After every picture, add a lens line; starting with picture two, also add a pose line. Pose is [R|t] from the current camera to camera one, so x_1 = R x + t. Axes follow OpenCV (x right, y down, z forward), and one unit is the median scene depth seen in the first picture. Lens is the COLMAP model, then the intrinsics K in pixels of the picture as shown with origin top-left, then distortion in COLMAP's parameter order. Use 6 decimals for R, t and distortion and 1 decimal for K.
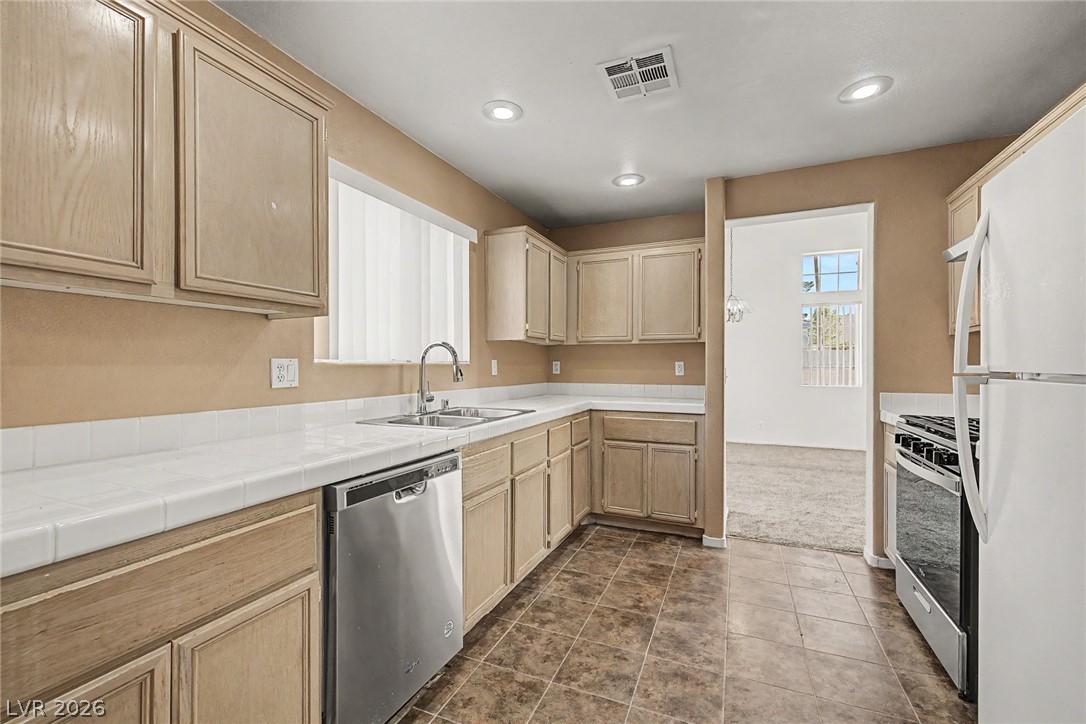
lens RADIAL K [[456.0, 0, 546.2], [0, 456.0, 366.1], [0, 0, 1]] dist [0.005220, 0.000027]
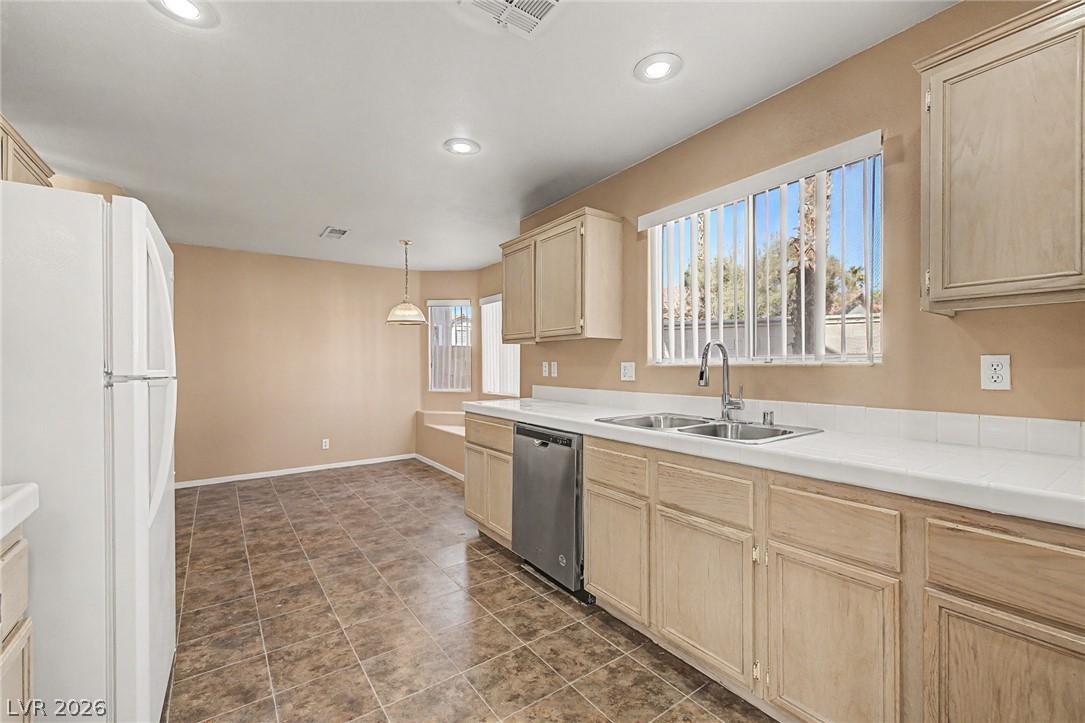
lens RADIAL K [[455.5, 0, 545.7], [0, 455.5, 365.6], [0, 0, 1]] dist [0.005220, 0.000027]
pose [[-0.519072, 0.001286, -0.854729, 0.880934], [-0.001348, 0.999996, 0.002323, -0.007987], [0.854729, 0.002357, -0.519069, 1.501417]]
